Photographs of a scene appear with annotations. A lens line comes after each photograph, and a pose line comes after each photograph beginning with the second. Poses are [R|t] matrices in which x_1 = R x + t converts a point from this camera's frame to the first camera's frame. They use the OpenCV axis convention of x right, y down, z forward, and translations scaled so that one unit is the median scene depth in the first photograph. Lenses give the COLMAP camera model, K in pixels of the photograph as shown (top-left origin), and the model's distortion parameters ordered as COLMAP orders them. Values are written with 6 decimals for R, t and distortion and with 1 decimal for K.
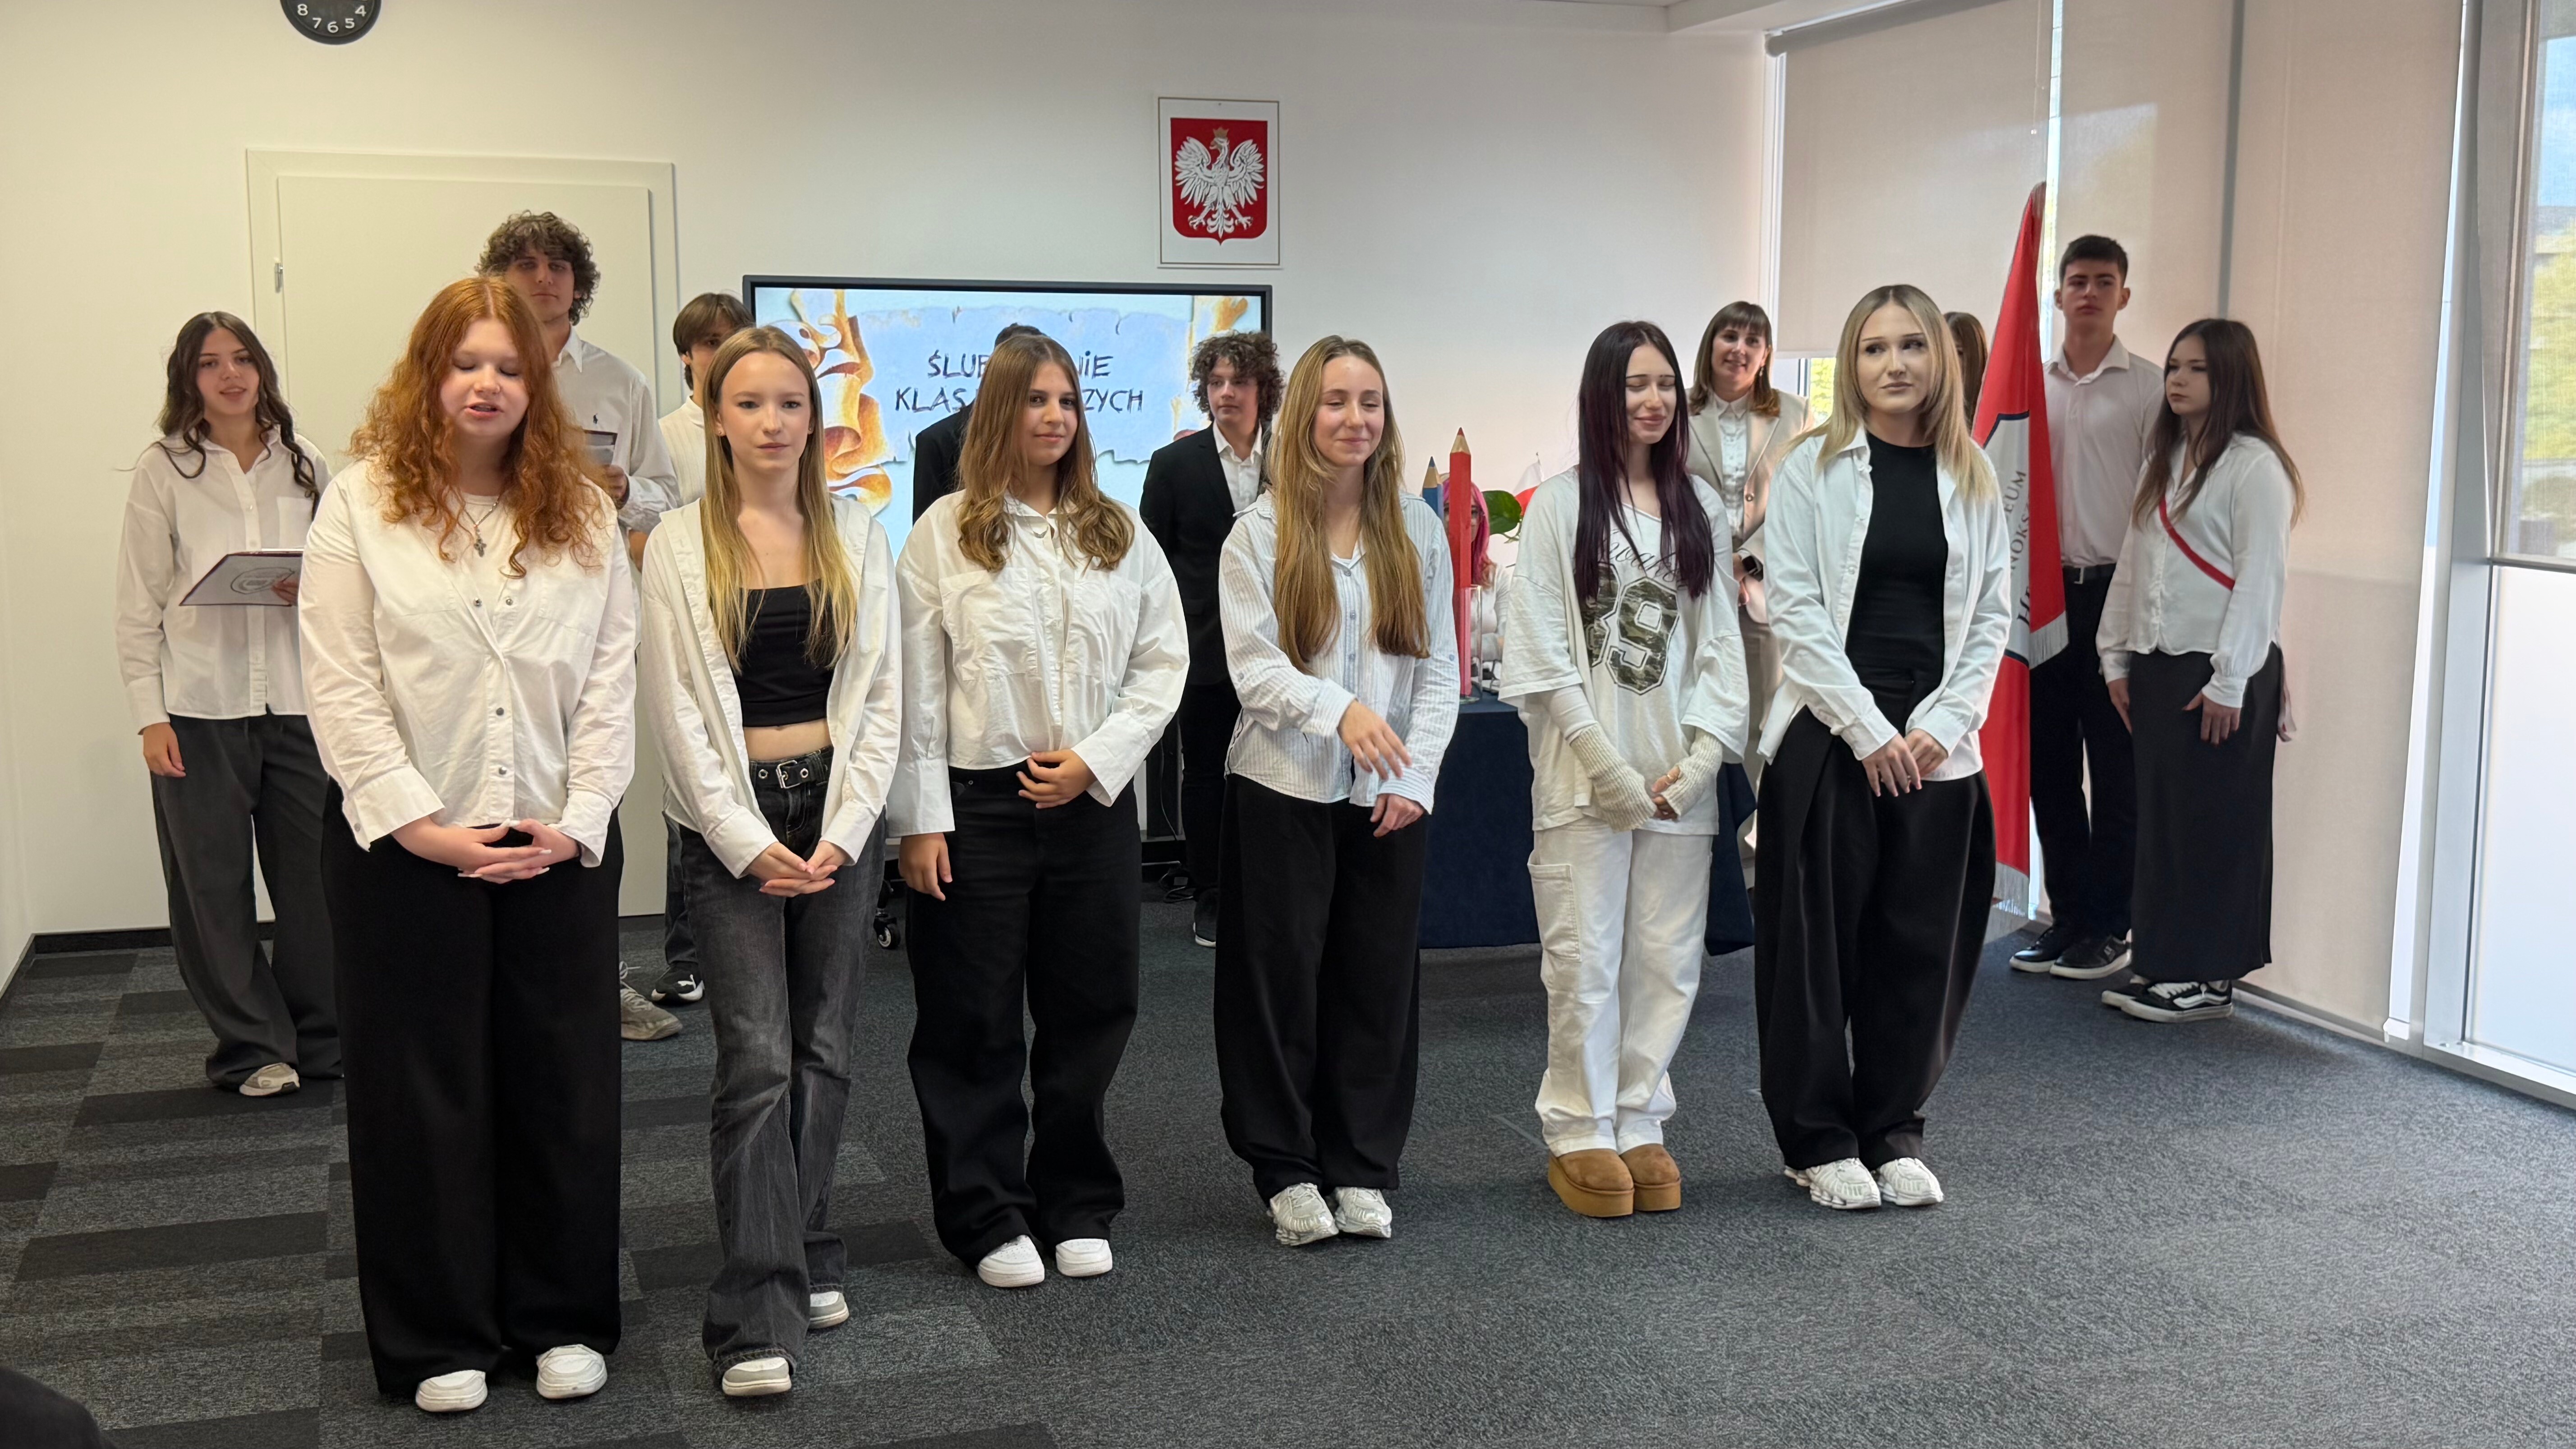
lens RADIAL K [[2639.1, 0, 1288.0], [0, 2639.1, 724.5], [0, 0, 1]] dist [0.183924, -0.410068]
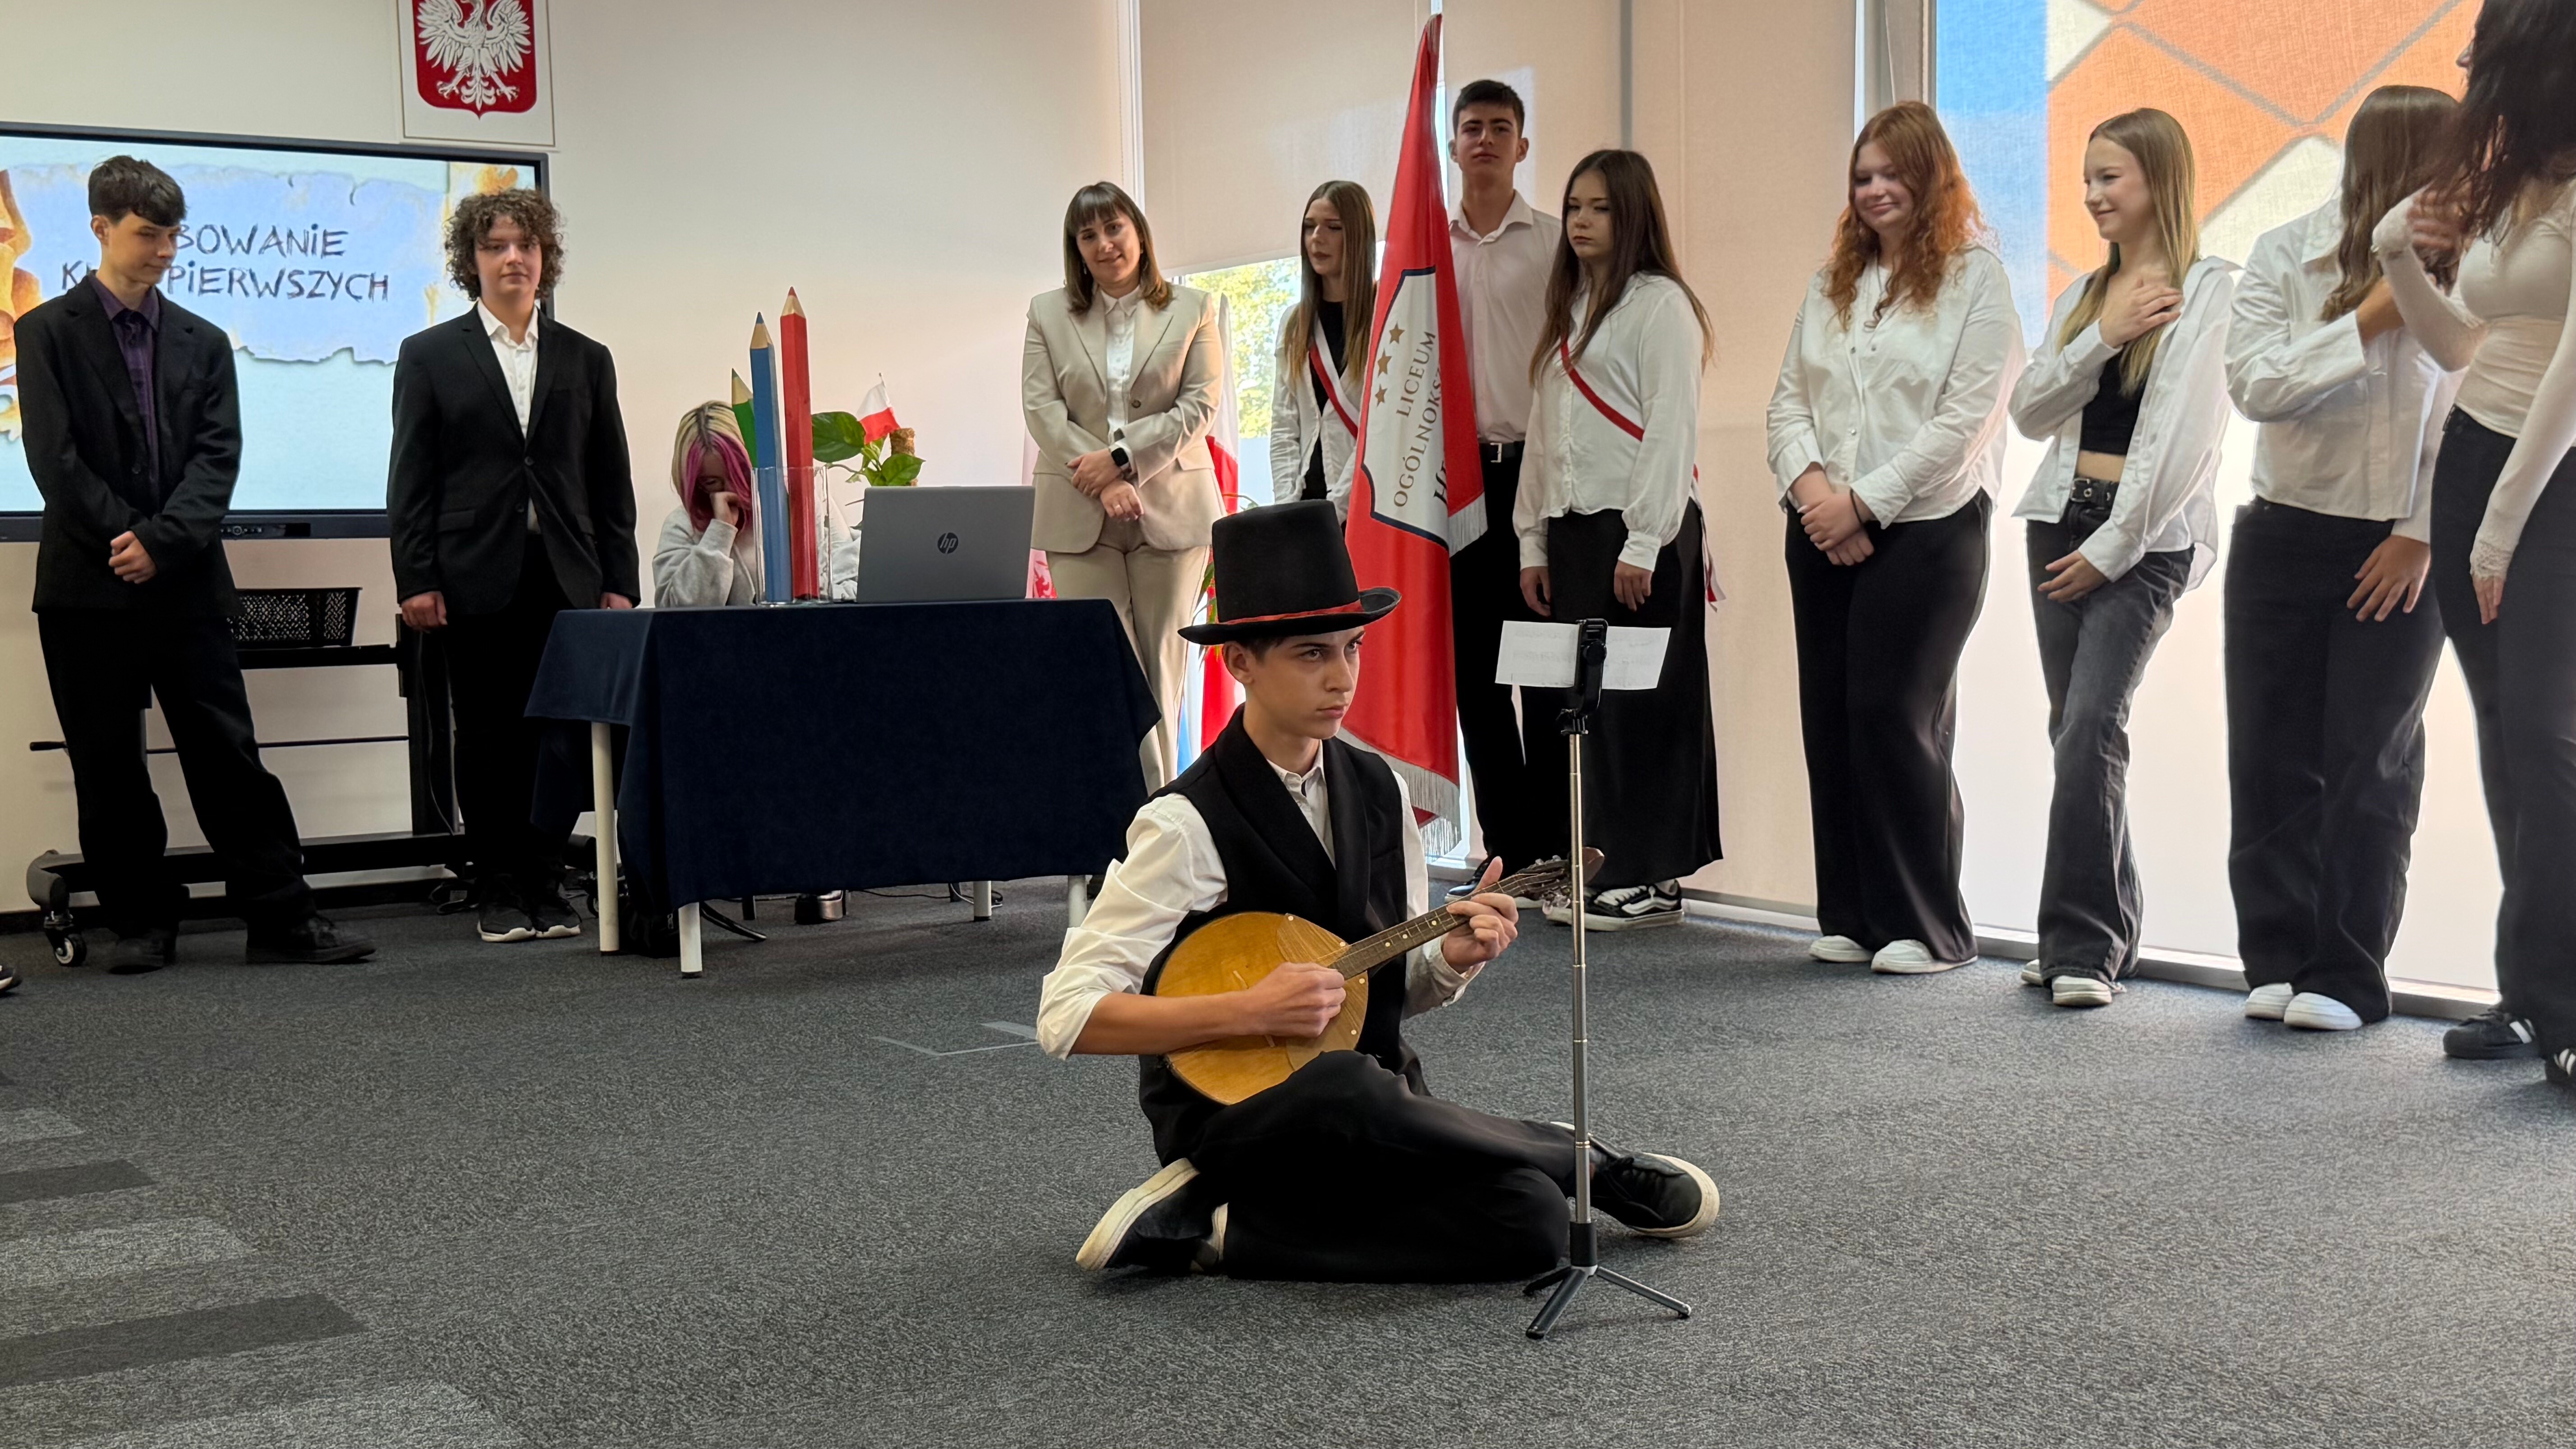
lens RADIAL K [[3051.3, 0, 1288.0], [0, 3051.3, 724.5], [0, 0, 1]] dist [0.226401, -0.553443]
pose [[0.972438, -0.035446, 0.230452, -0.012306], [0.052348, 0.996335, -0.067646, 0.104039], [-0.227210, 0.077846, 0.970730, 0.024726]]
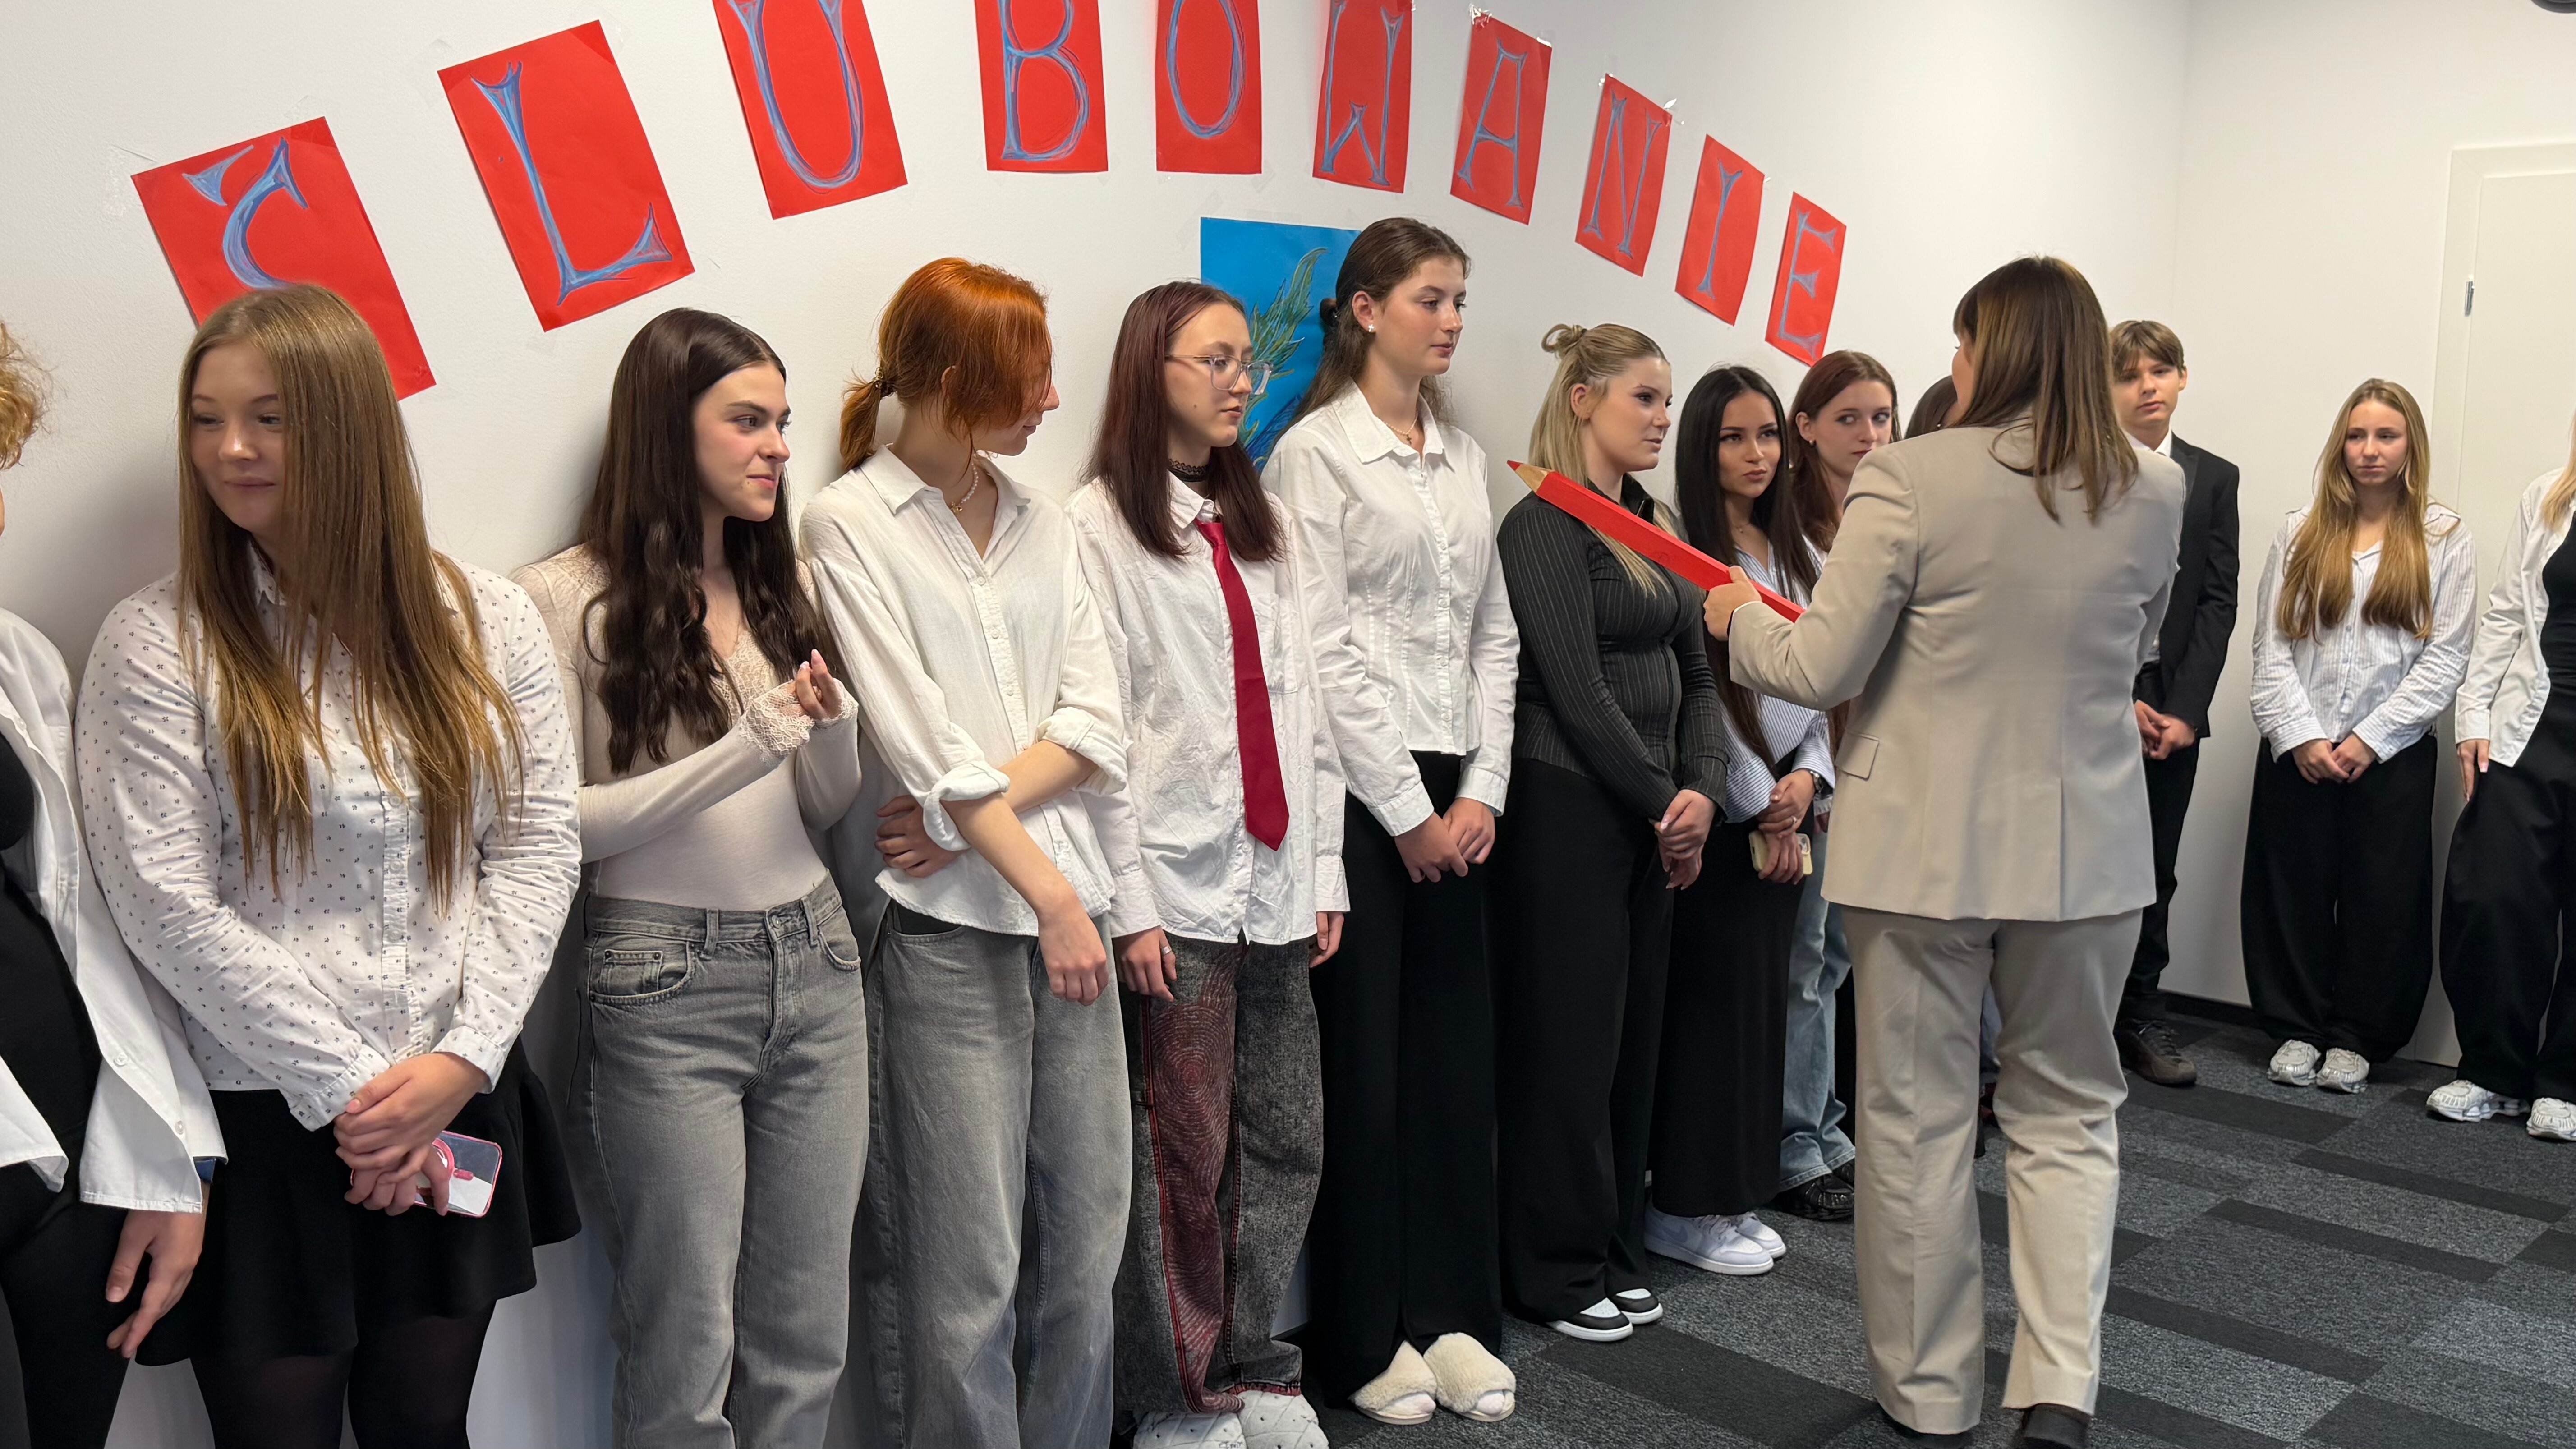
lens RADIAL K [[2278.6, 0, 1291.4], [0, 2278.6, 715.8], [0, 0, 1]] dist [0.001299, 0.002953]
pose [[0.449957, 0.122235, -0.884645, 0.126906], [-0.116043, 0.990193, 0.077796, -0.051352], [0.885479, 0.067652, 0.459729, 0.372245]]
